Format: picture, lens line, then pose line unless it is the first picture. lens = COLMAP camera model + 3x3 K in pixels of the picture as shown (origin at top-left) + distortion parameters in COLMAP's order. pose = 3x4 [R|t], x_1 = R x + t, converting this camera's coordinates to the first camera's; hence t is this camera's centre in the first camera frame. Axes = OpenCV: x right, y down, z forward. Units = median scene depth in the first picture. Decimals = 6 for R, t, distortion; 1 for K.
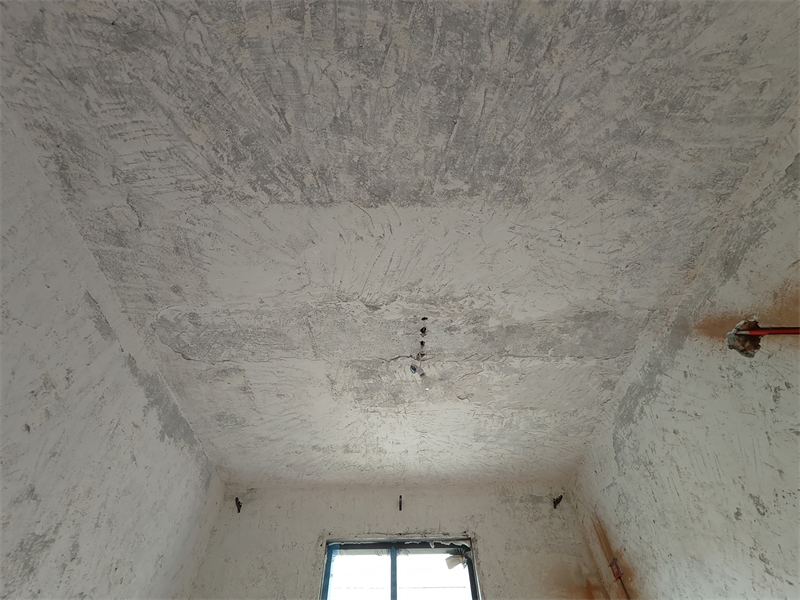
lens RADIAL K [[363.6, 0, 400.4], [0, 363.6, 288.4], [0, 0, 1]] dist [-0.000289, 0.000164]
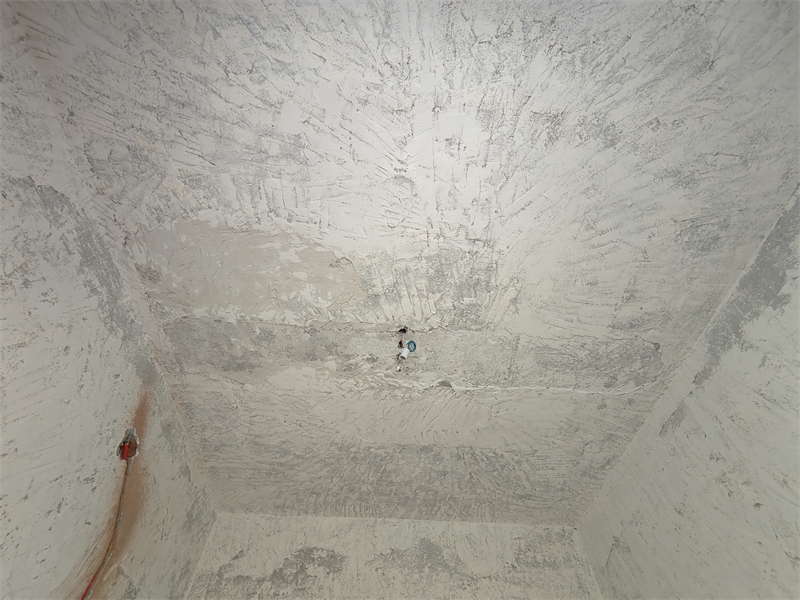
lens RADIAL K [[363.6, 0, 400.4], [0, 363.6, 288.4], [0, 0, 1]] dist [-0.000289, 0.000164]
pose [[-0.998958, -0.028950, -0.035285, 0.077288], [0.043154, -0.347378, -0.936732, 0.845679], [0.014861, -0.937278, 0.348265, 0.631900]]
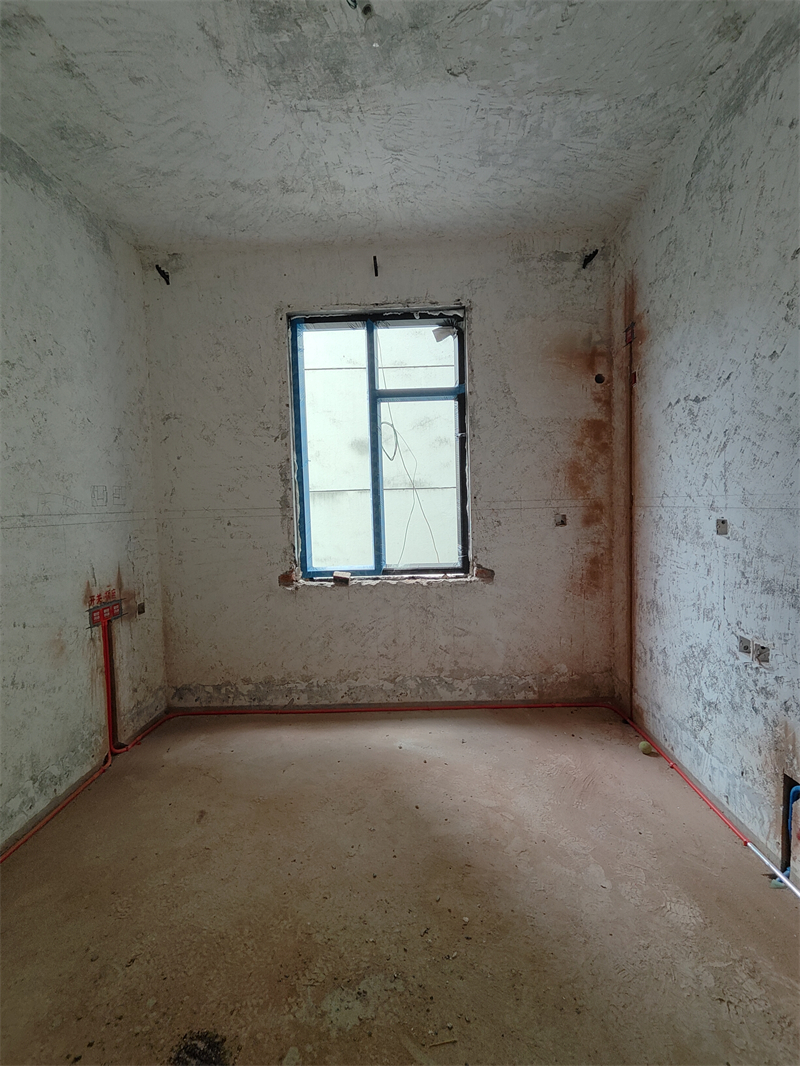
lens RADIAL K [[500.0, 0, 400.0], [0, 500.0, 533.0], [0, 0, 1]] dist [-0.001800, -0.000251]
pose [[0.999146, -0.006559, -0.040793, 0.098916], [0.037723, 0.547524, 0.835939, 0.037267], [0.016852, -0.836764, 0.547304, -0.021739]]
